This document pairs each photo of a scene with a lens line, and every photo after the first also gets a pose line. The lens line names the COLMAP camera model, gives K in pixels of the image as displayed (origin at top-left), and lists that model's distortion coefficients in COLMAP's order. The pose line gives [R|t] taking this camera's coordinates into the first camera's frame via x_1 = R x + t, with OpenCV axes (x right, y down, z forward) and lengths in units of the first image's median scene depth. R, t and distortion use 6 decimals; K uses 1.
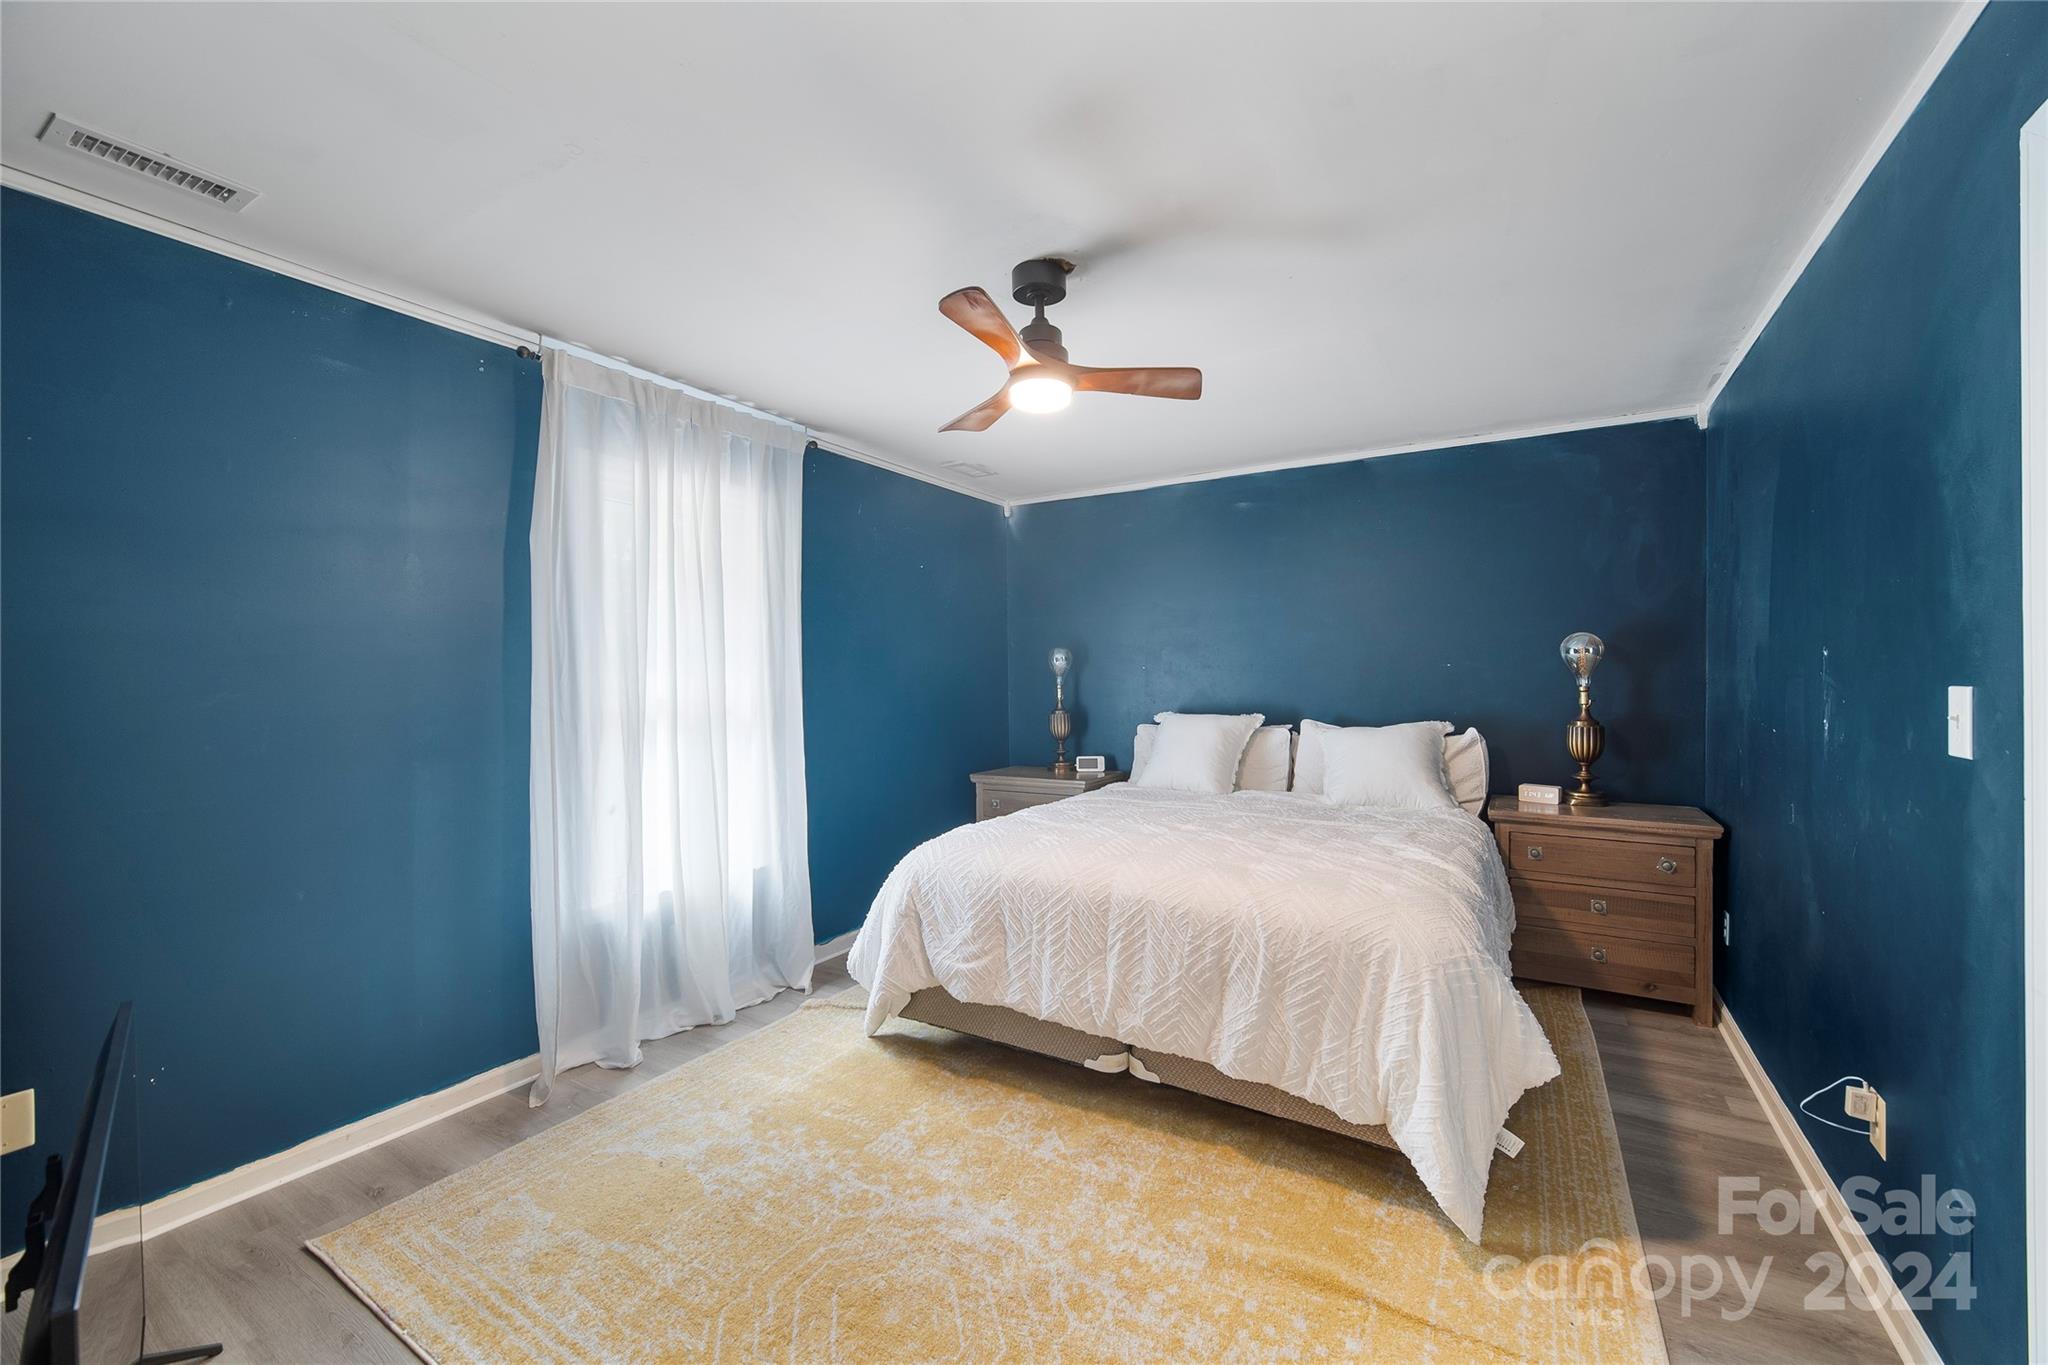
lens RADIAL K [[807.6, 0, 1018.5], [0, 807.6, 681.7], [0, 0, 1]] dist [0.002329, 0.000085]
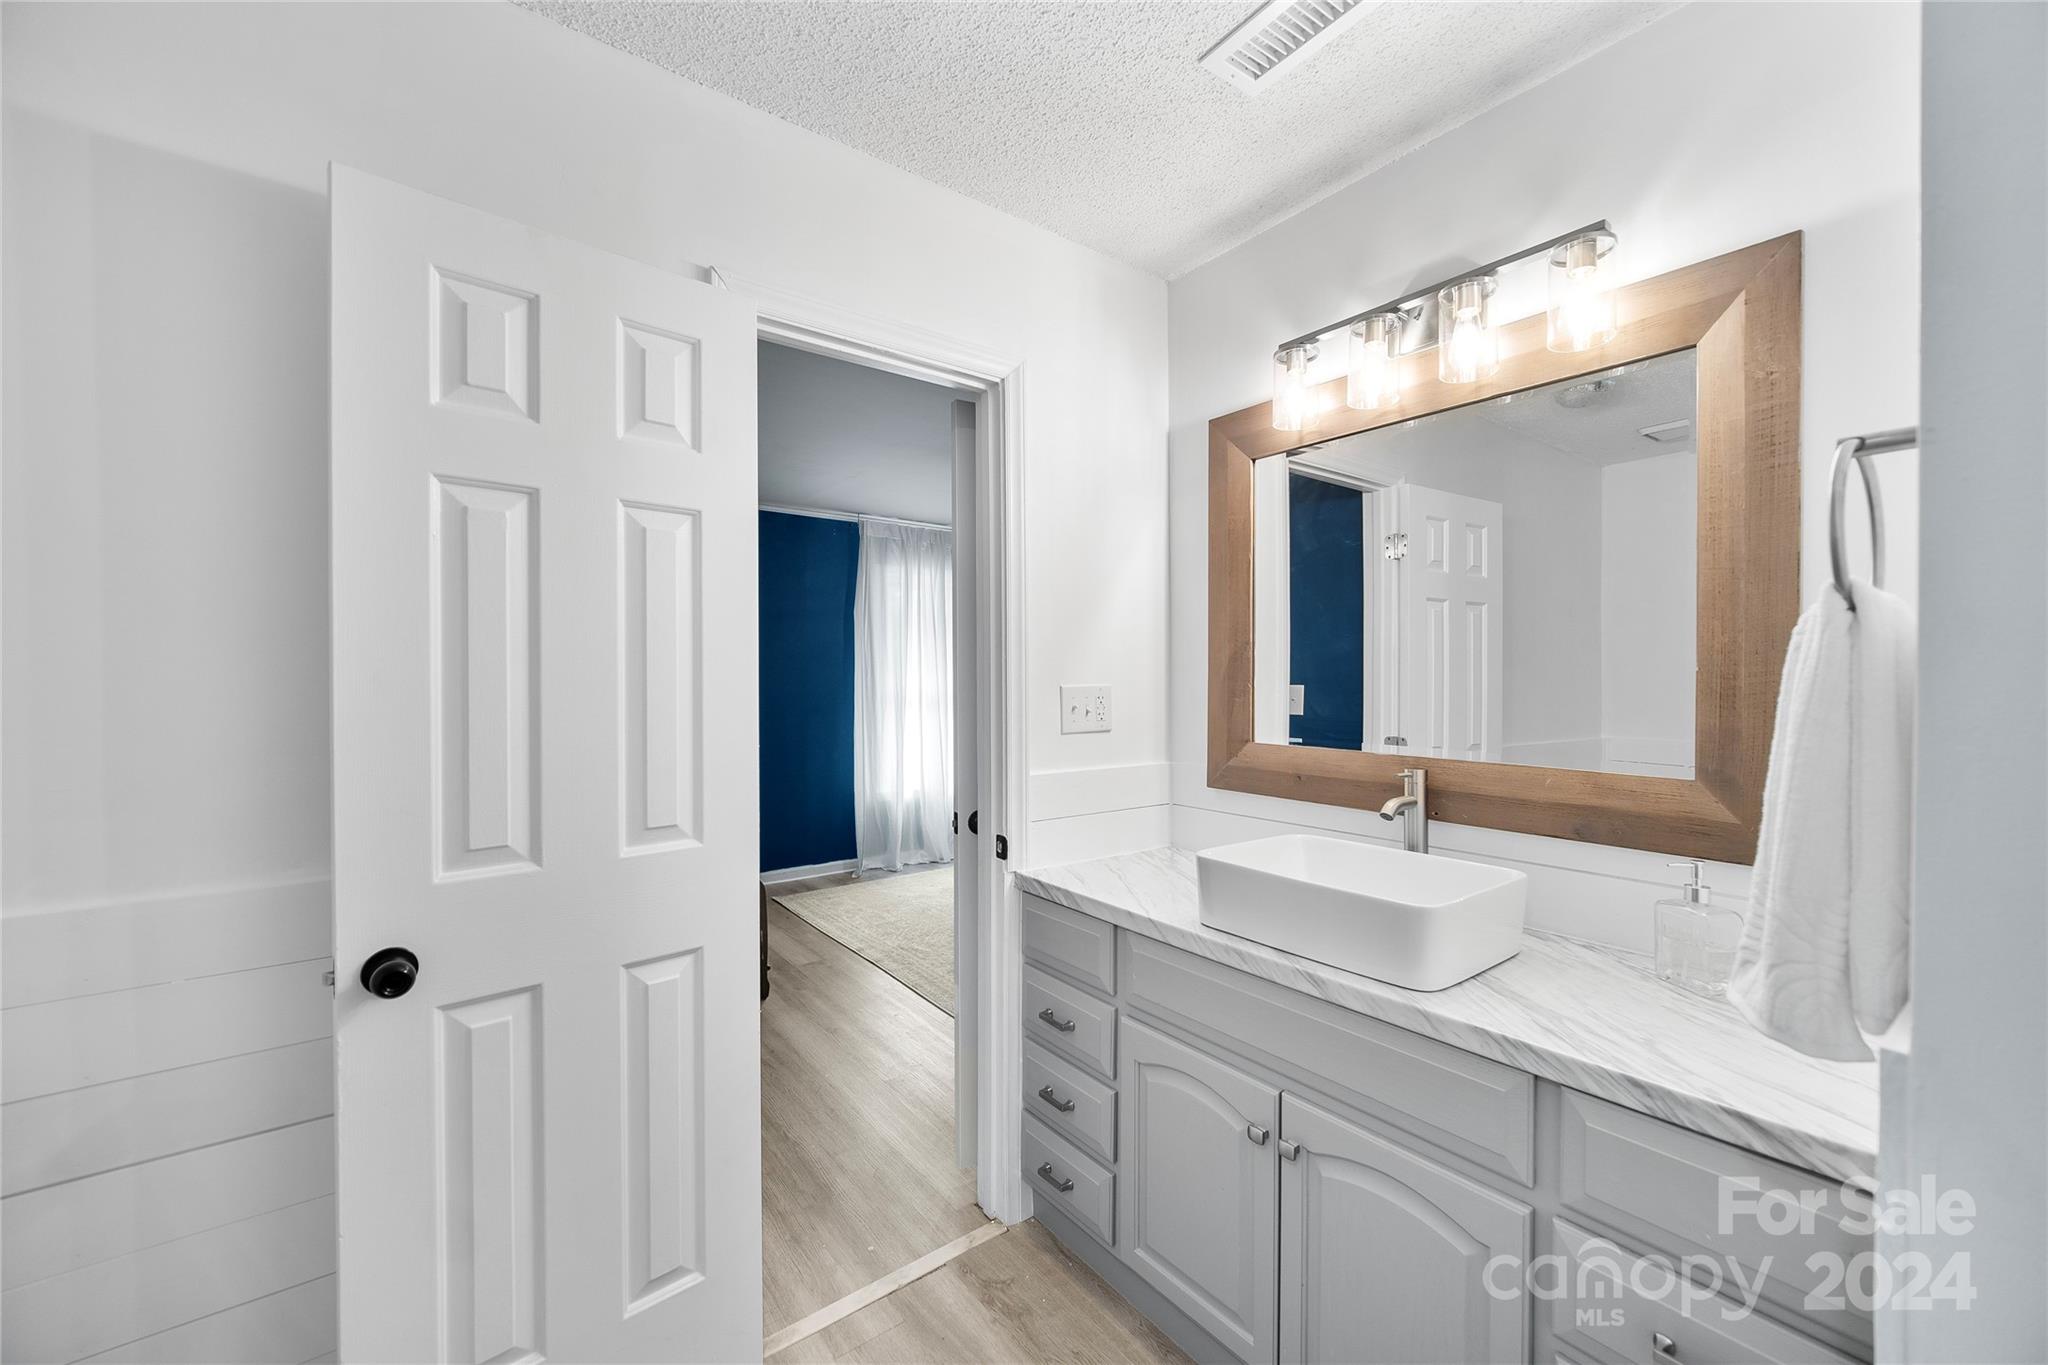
lens RADIAL K [[807.6, 0, 1029.3], [0, 807.6, 683.7], [0, 0, 1]] dist [0.002329, 0.000085]
pose [[0.931443, 0.003751, -0.363869, 0.544002], [-0.003605, 0.999993, 0.001082, 0.005531], [0.363870, 0.000304, 0.931450, -0.732606]]
